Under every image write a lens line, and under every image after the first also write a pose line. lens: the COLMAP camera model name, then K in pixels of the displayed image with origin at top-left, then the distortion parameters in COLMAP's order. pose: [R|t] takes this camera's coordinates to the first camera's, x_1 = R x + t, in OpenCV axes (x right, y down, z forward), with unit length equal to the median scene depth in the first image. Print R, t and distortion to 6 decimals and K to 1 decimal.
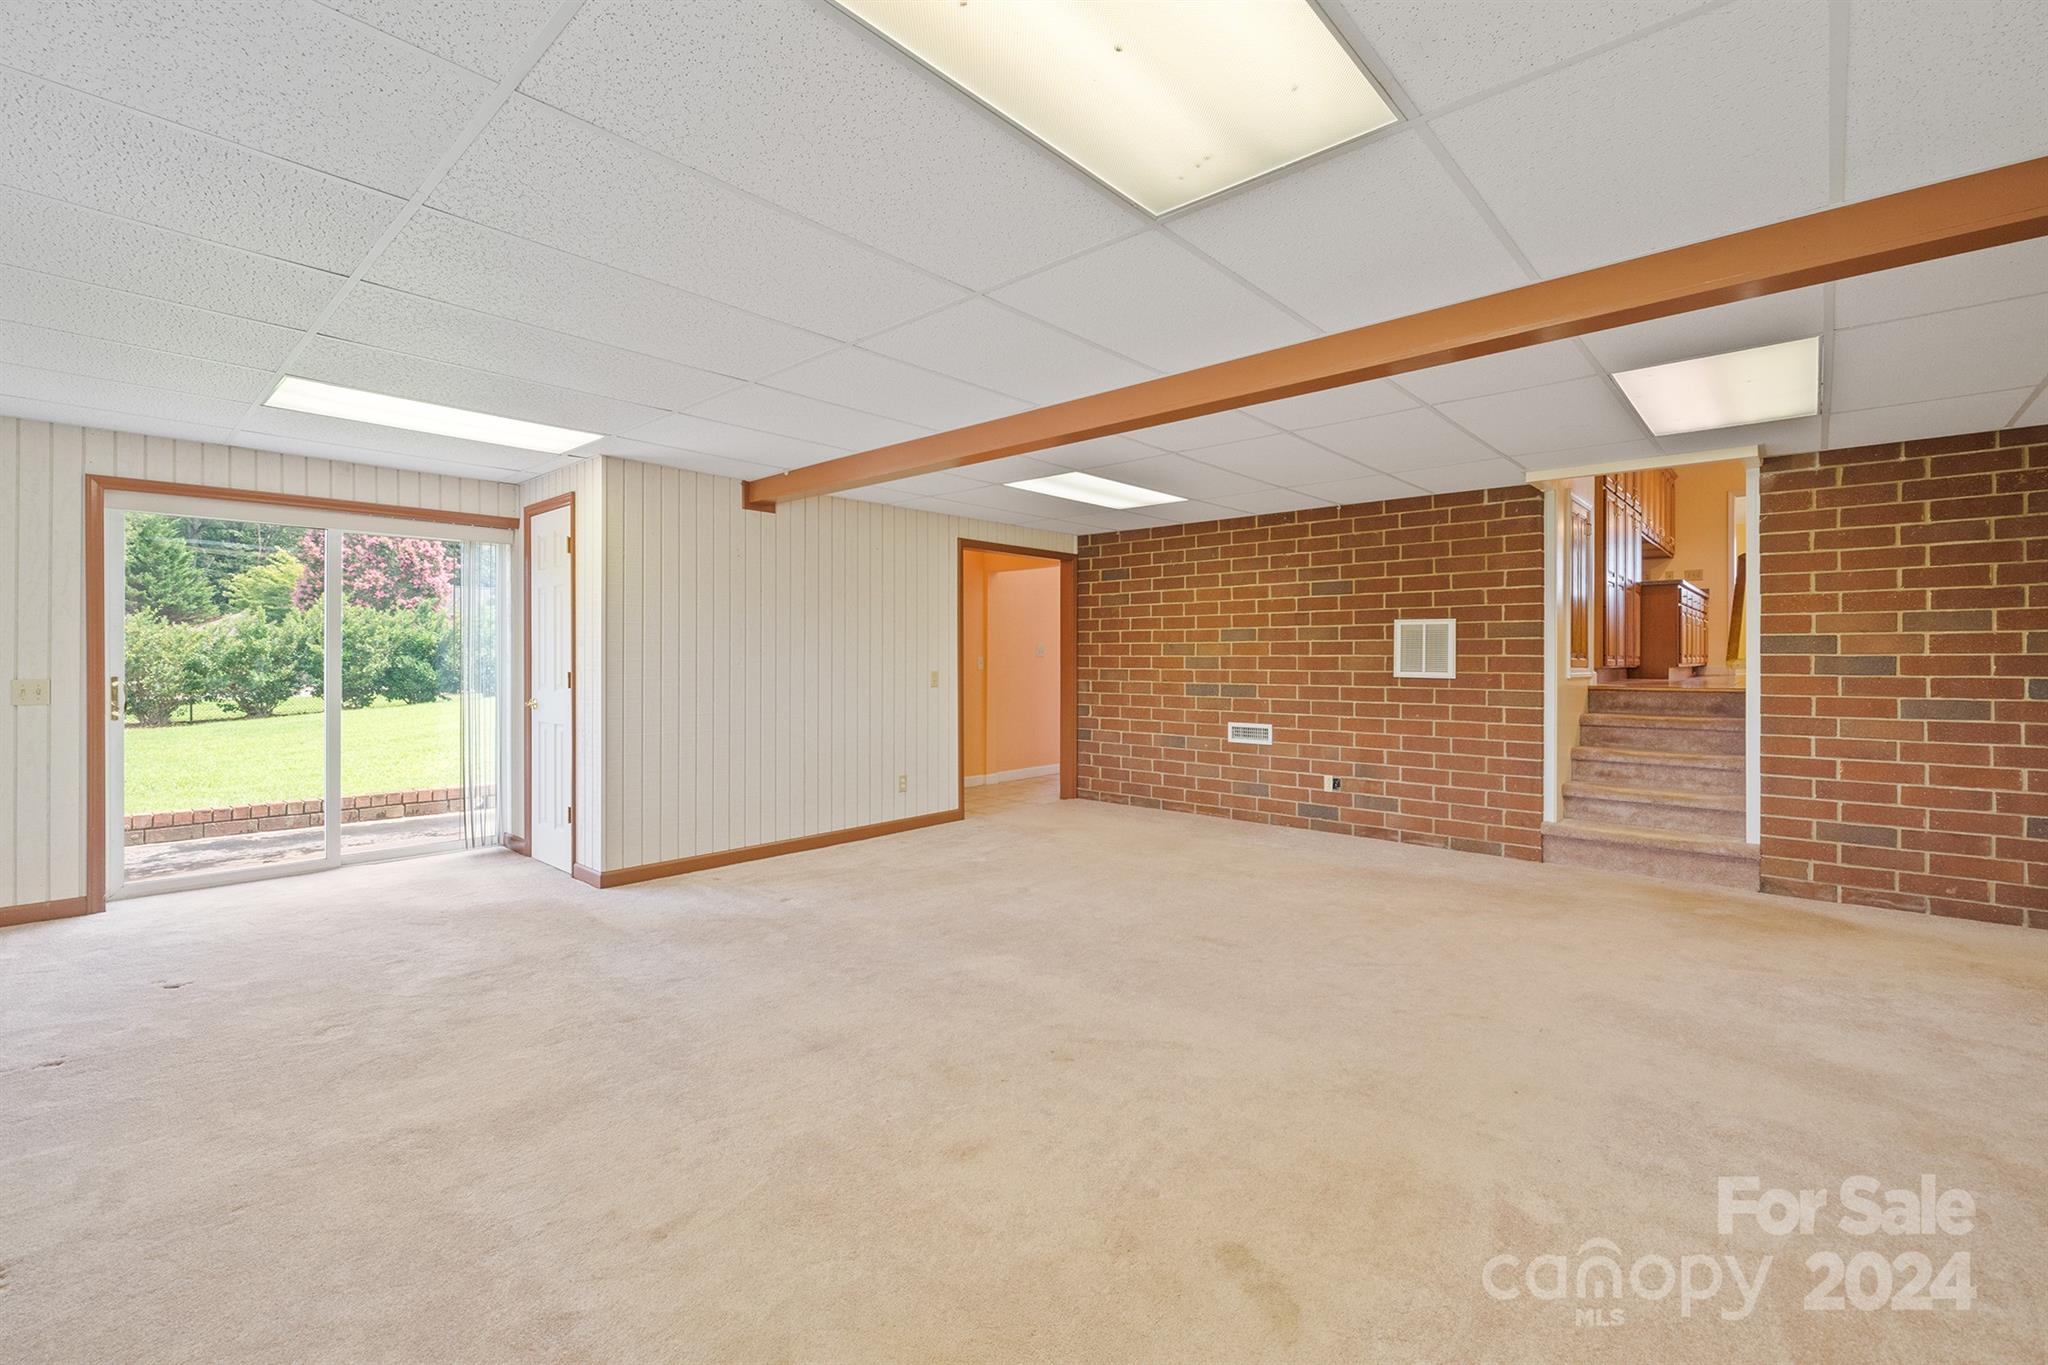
lens RADIAL K [[873.2, 0, 1028.3], [0, 873.2, 666.4], [0, 0, 1]] dist [-0.002011, -0.000349]
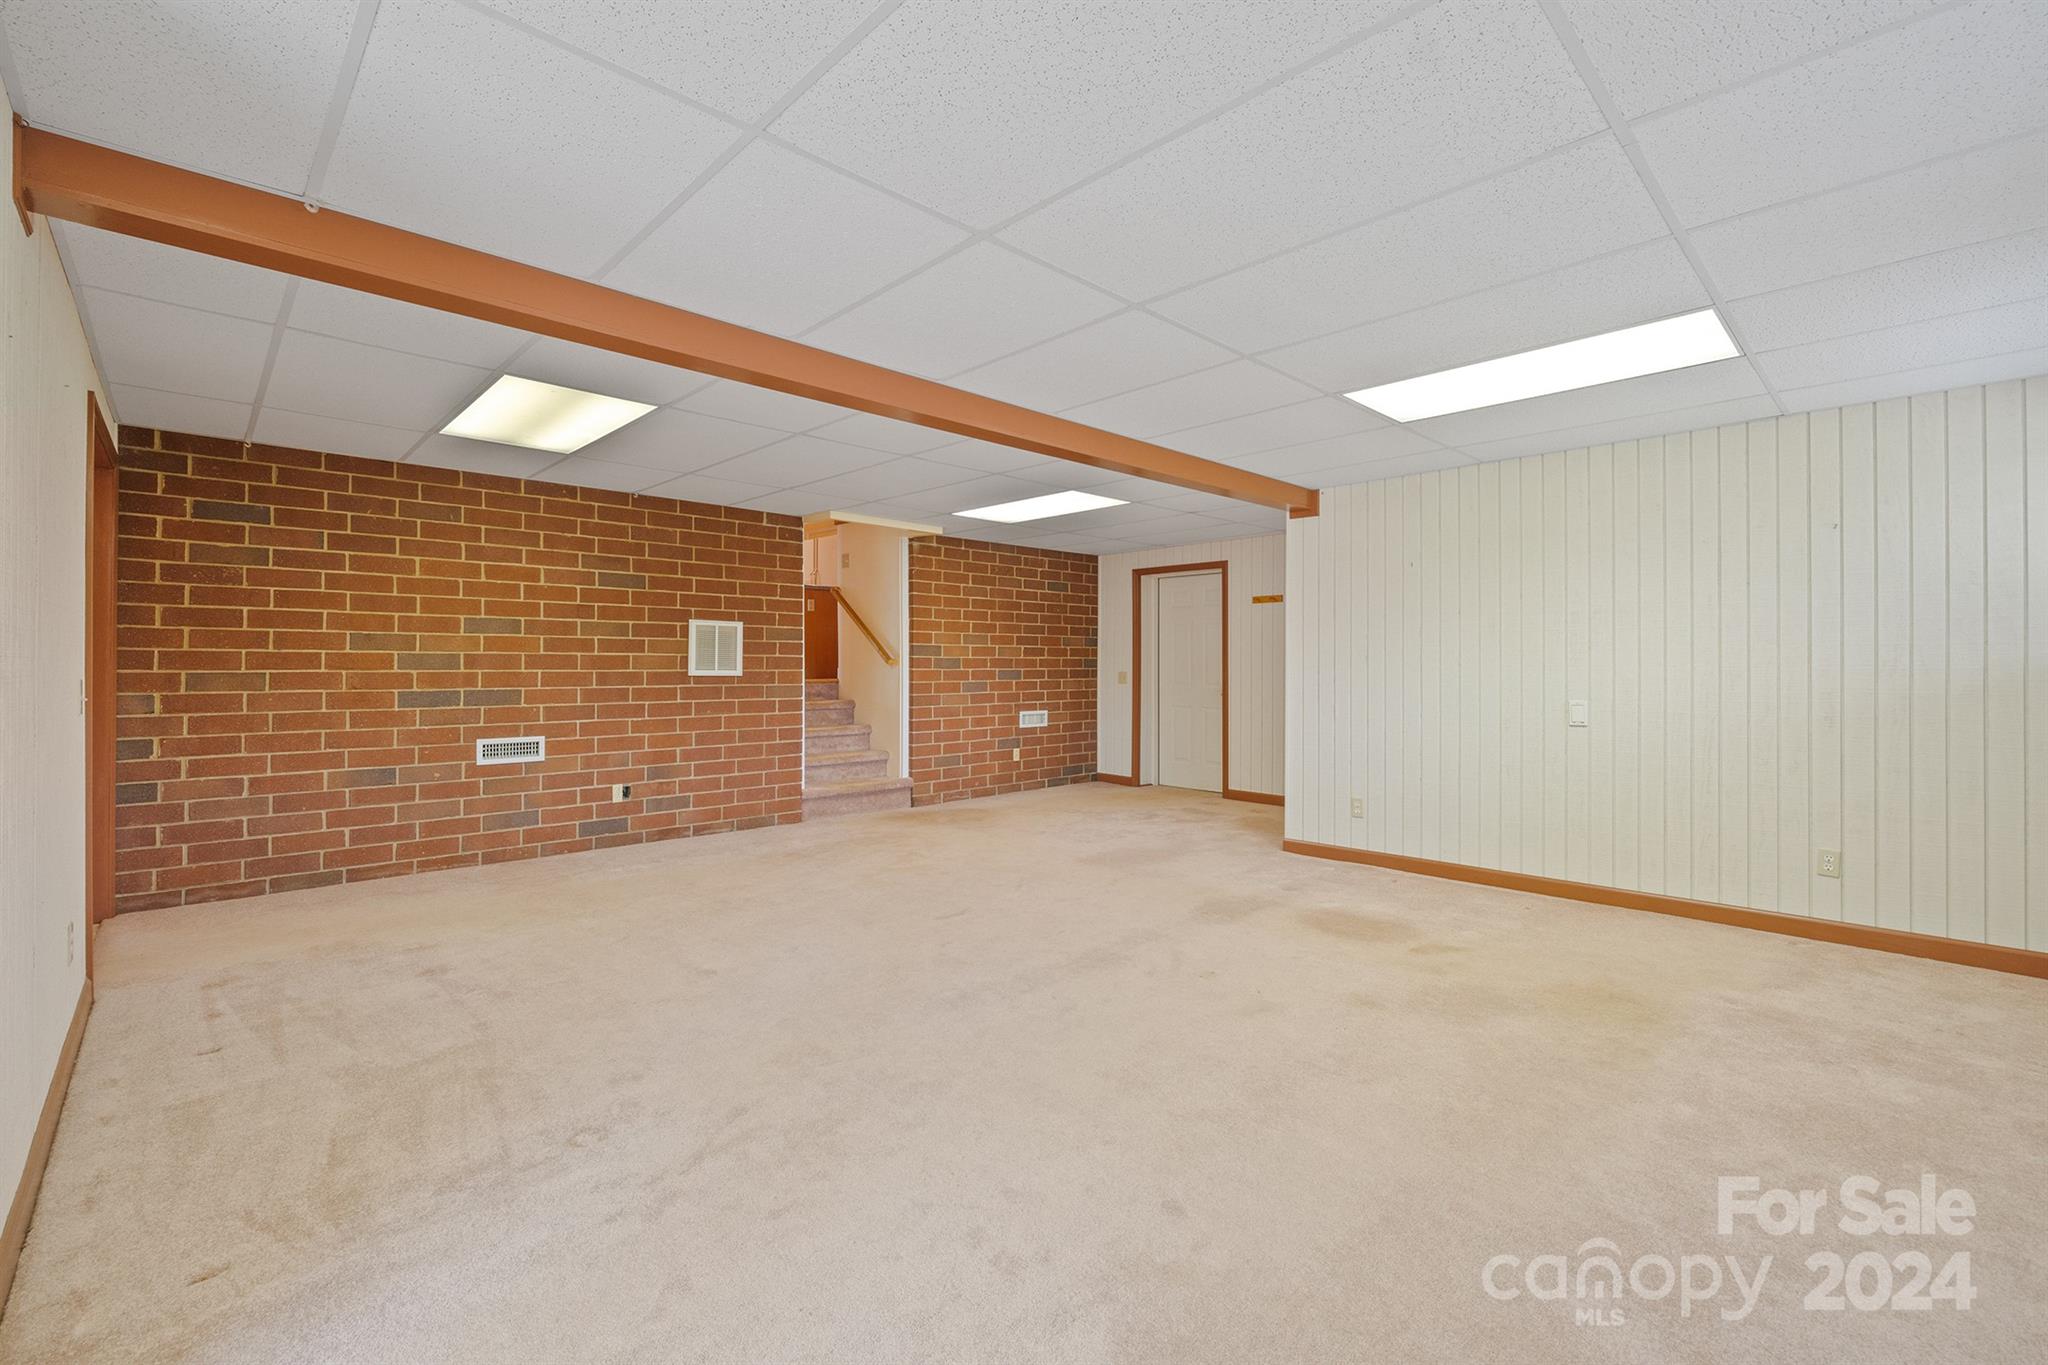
lens RADIAL K [[873.2, 0, 1028.3], [0, 873.2, 666.4], [0, 0, 1]] dist [-0.002011, -0.000349]
pose [[0.075396, -0.005130, 0.997140, -0.535217], [0.003814, 0.999981, 0.004856, -0.001900], [-0.997146, 0.003437, 0.075414, 0.499293]]
